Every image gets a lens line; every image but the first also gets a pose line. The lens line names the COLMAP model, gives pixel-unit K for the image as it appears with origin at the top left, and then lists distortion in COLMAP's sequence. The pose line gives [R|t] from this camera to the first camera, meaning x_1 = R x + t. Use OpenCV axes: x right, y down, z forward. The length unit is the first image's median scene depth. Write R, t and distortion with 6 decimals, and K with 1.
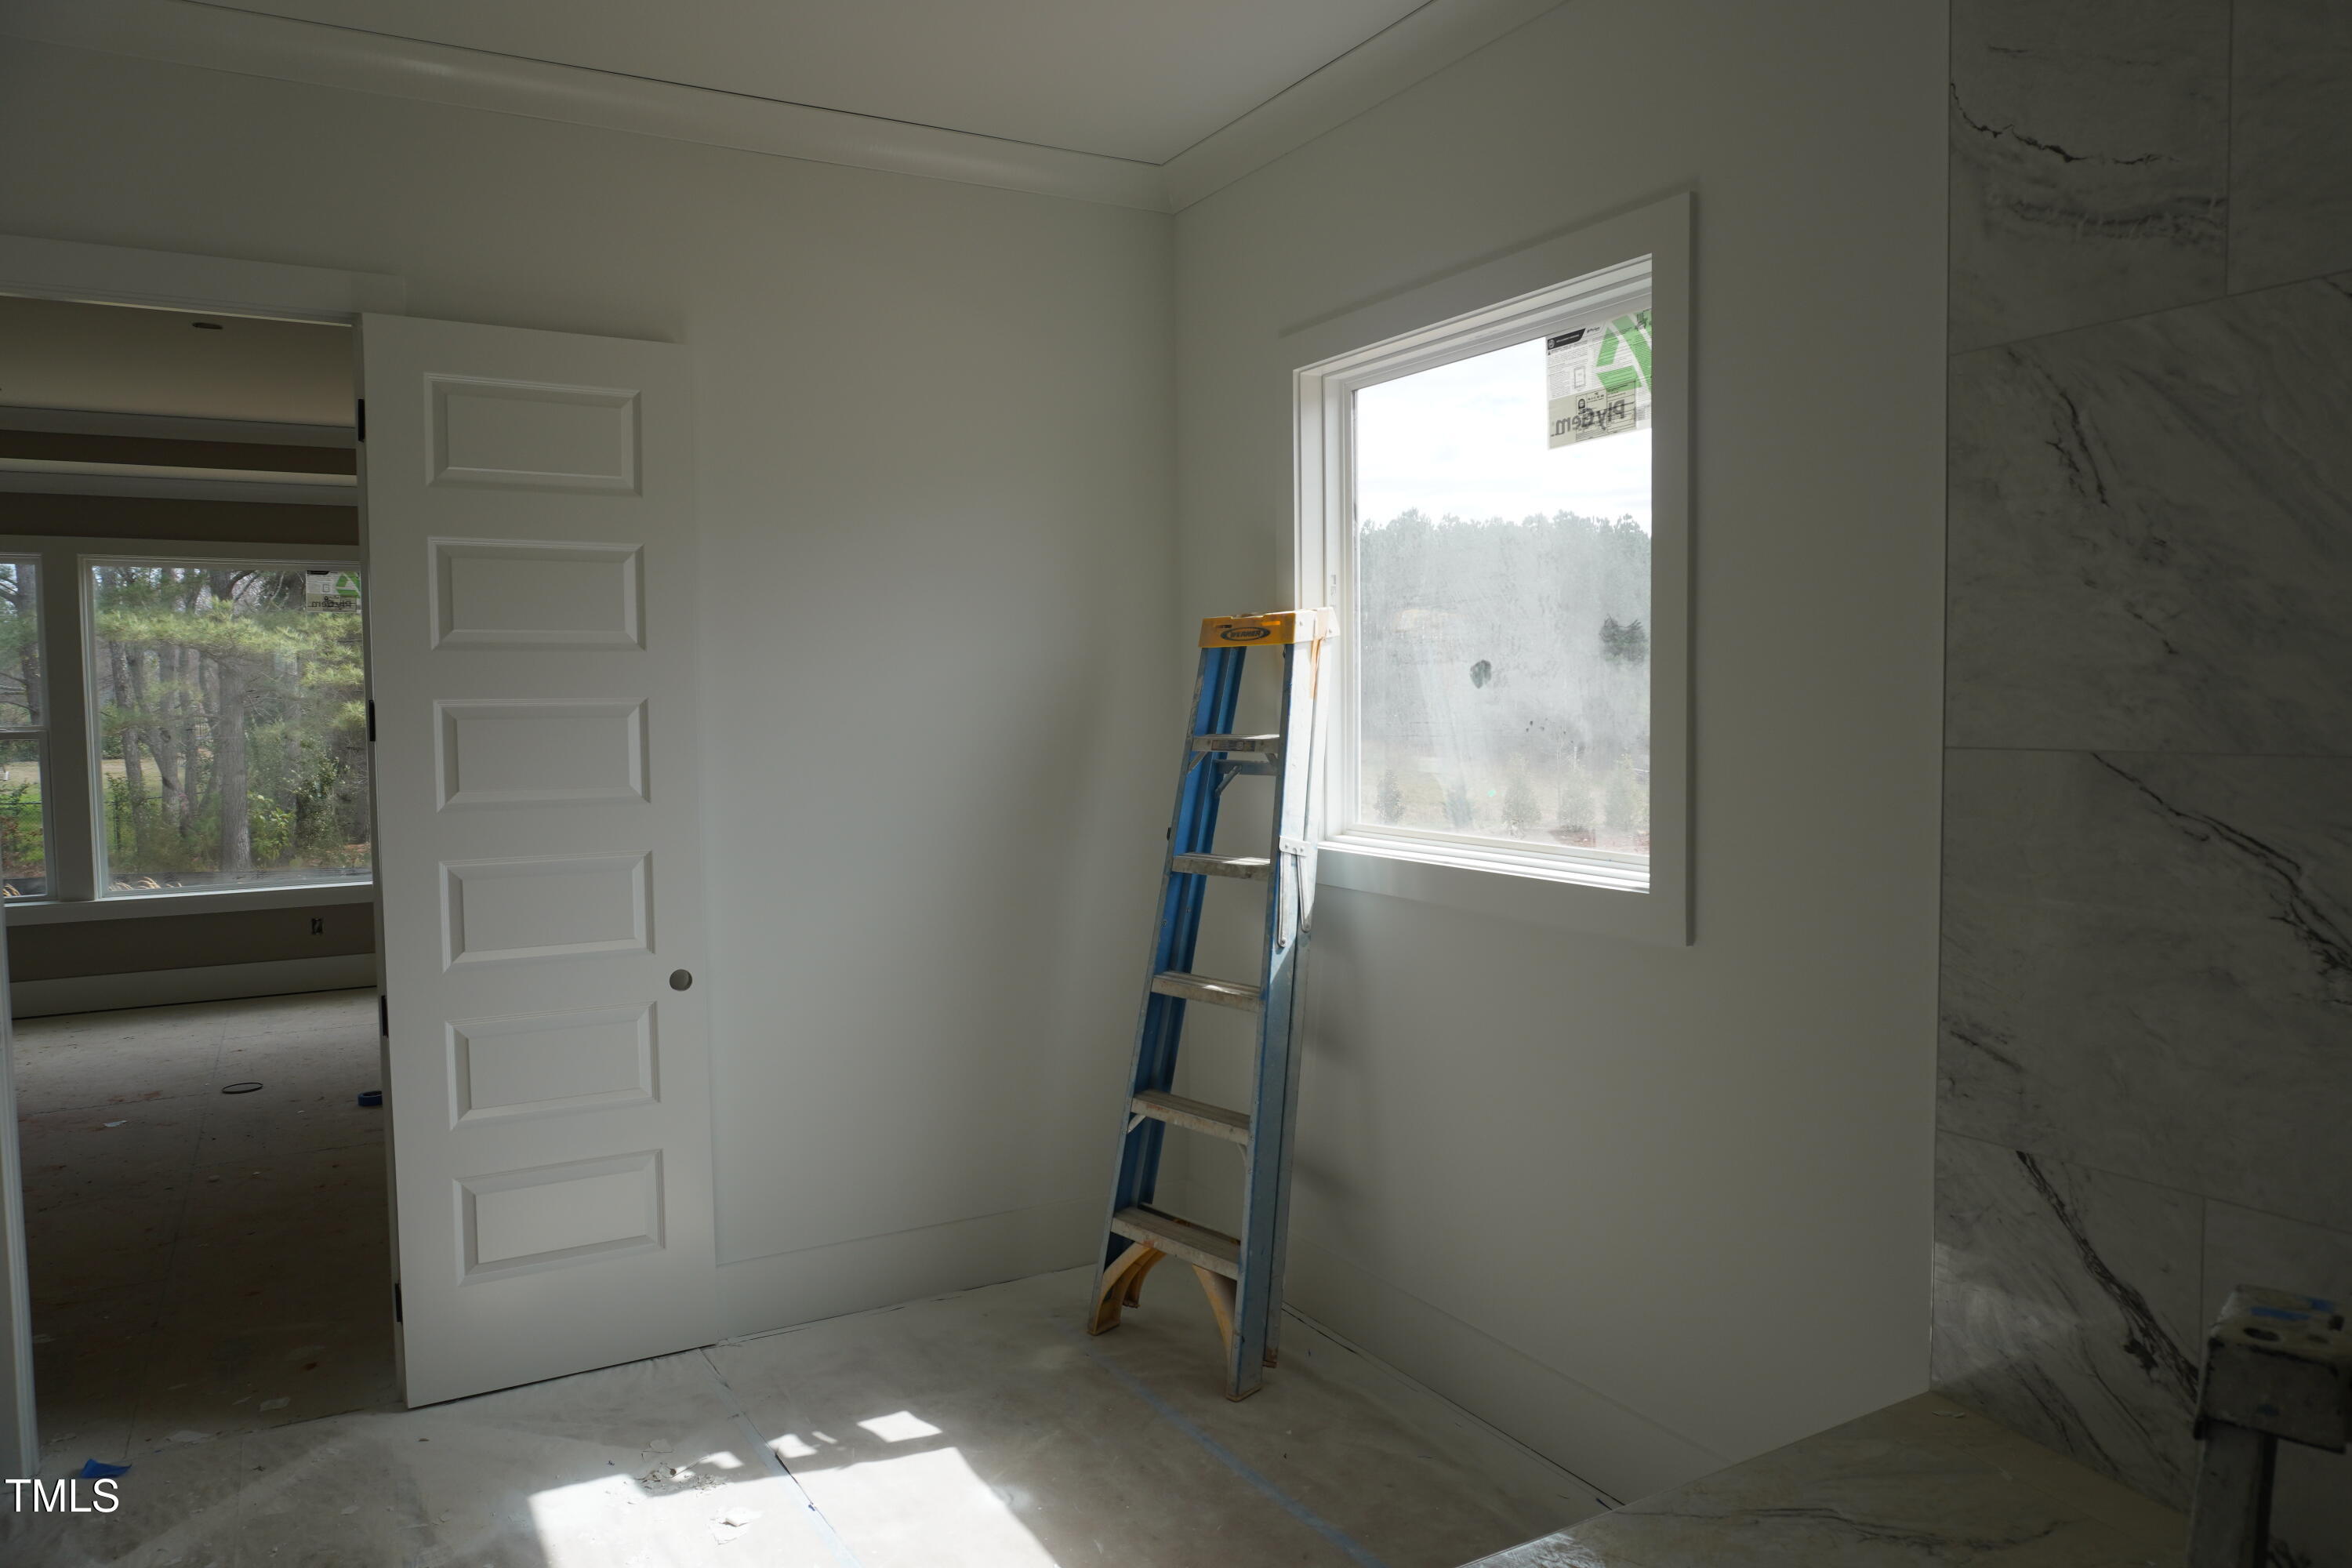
lens RADIAL K [[1638.3, 0, 1176.8], [0, 1638.3, 781.7], [0, 0, 1]] dist [0.004268, 0.000496]
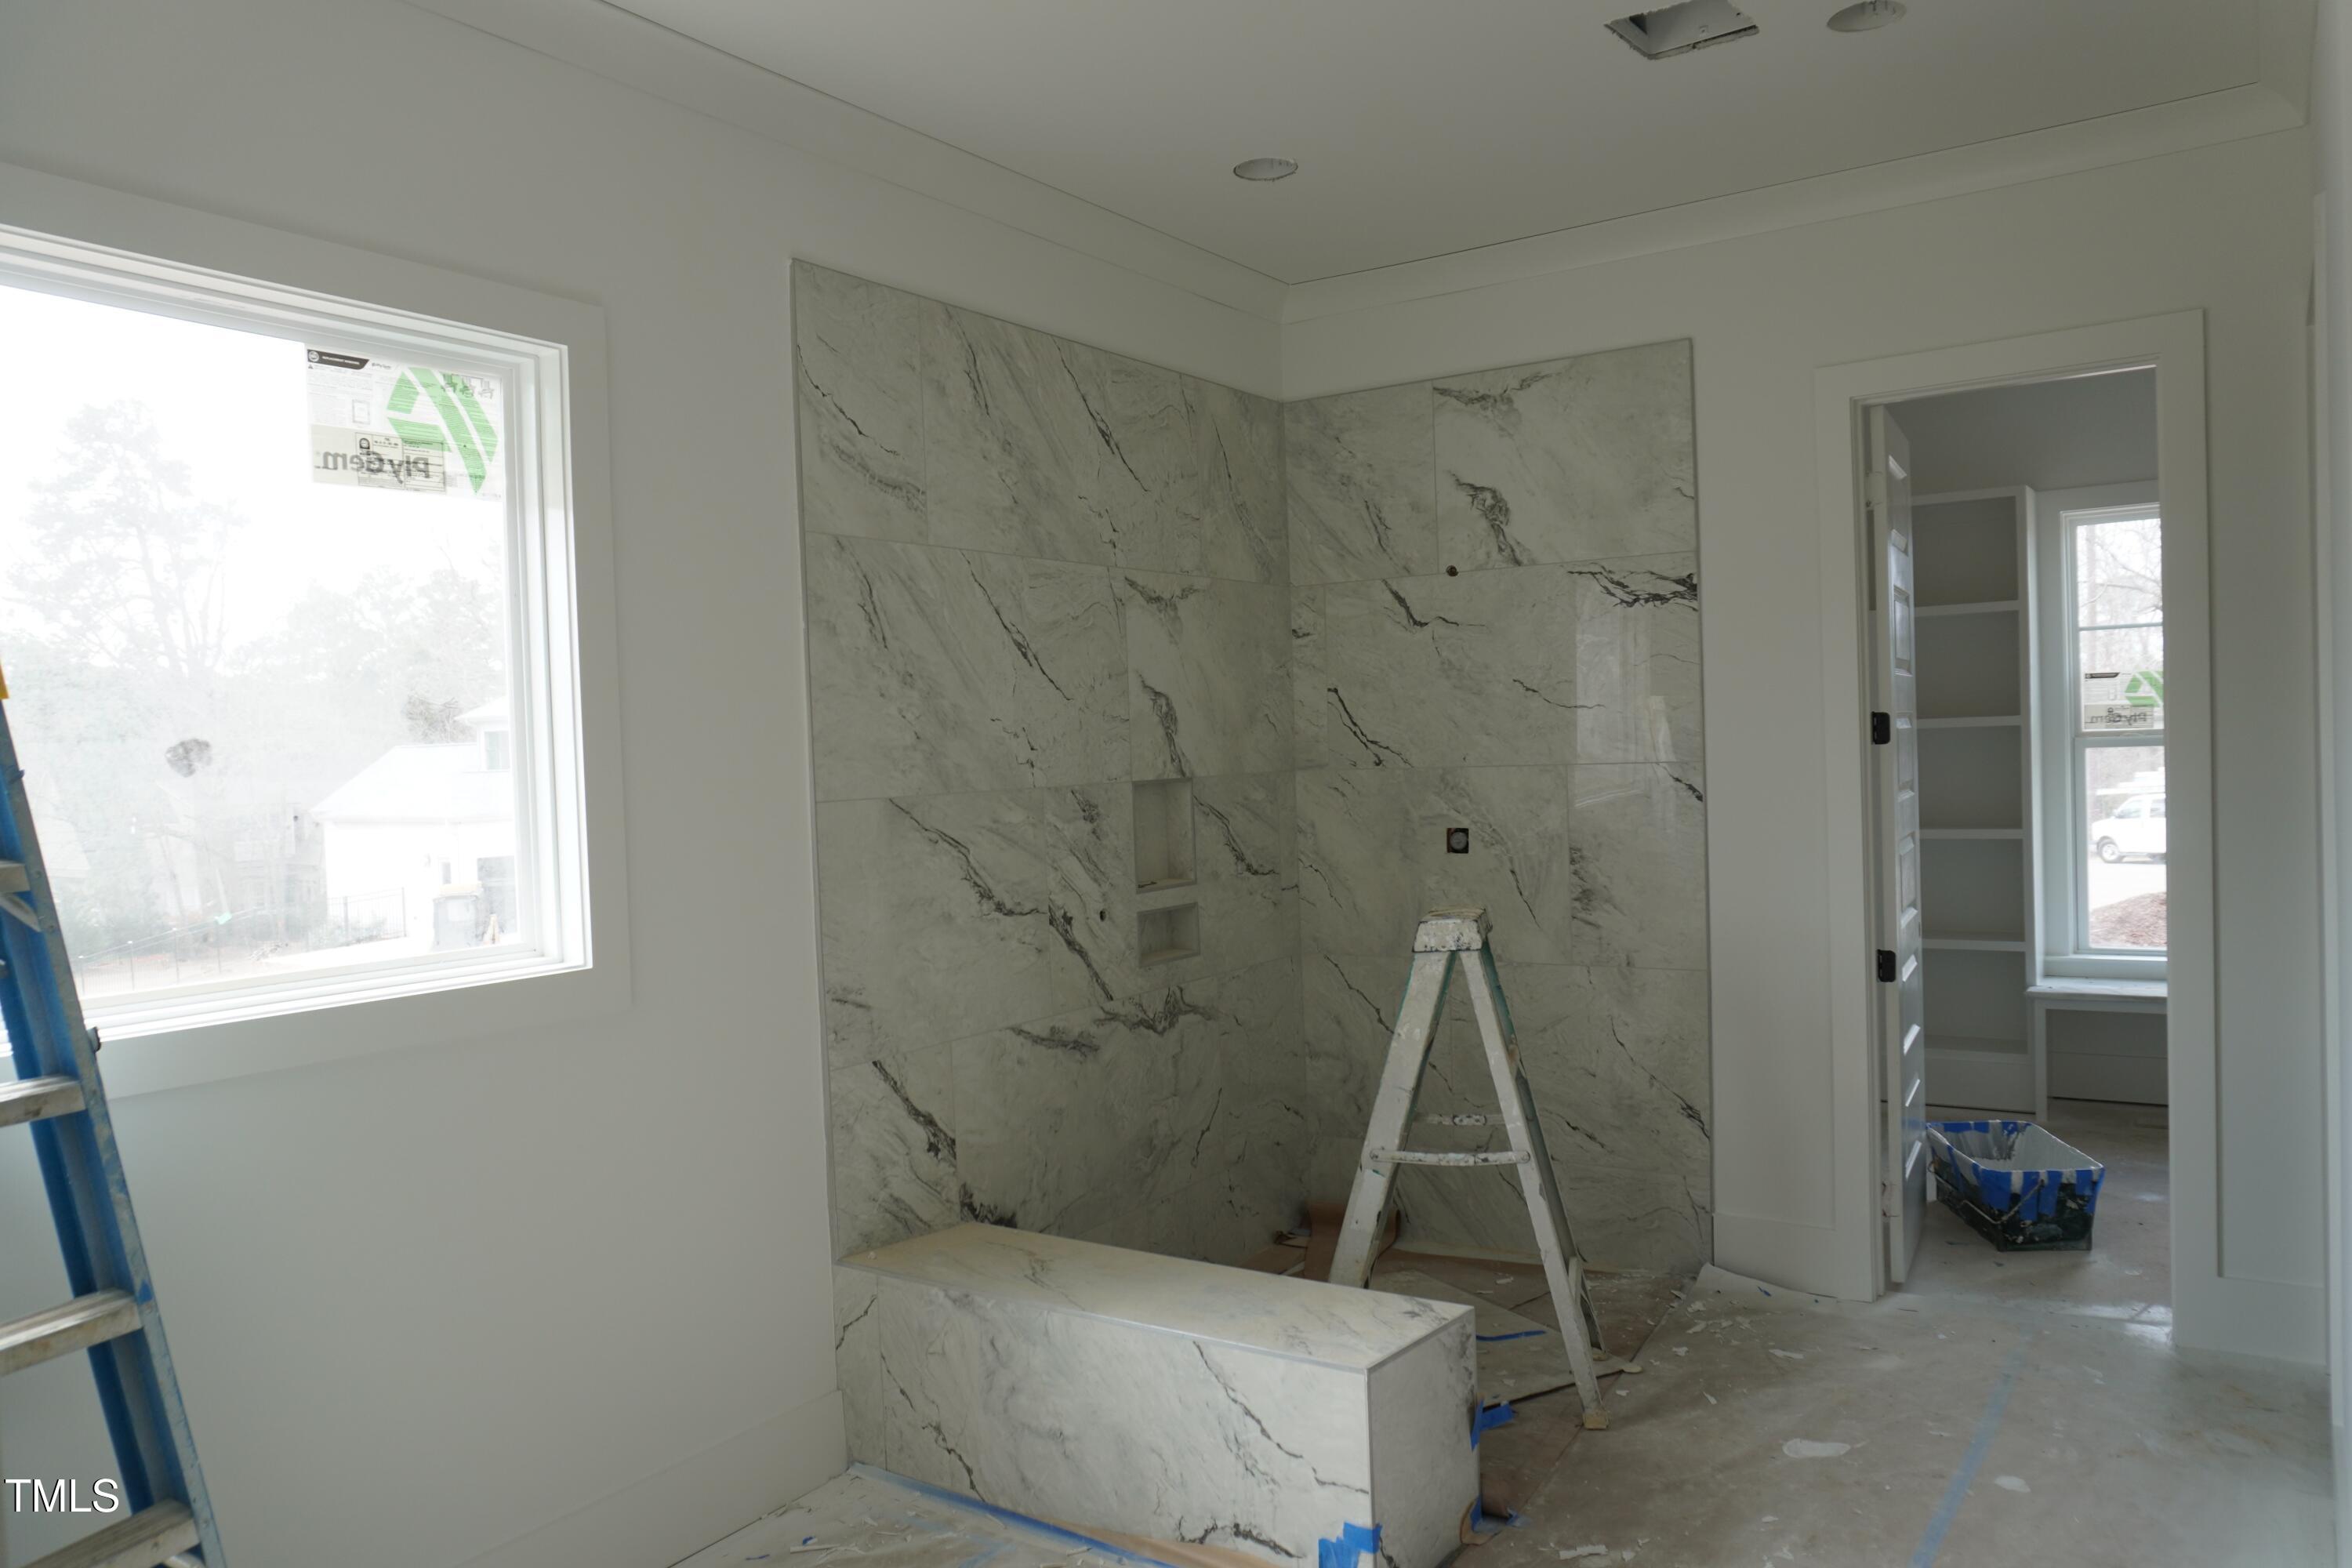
lens RADIAL K [[1638.3, 0, 1176.4], [0, 1638.3, 792.9], [0, 0, 1]] dist [0.004268, 0.000496]
pose [[-0.452157, 0.009939, 0.891883, -0.991623], [0.093959, 0.994905, 0.036548, -0.054135], [-0.886975, 0.100326, -0.450787, 1.427137]]
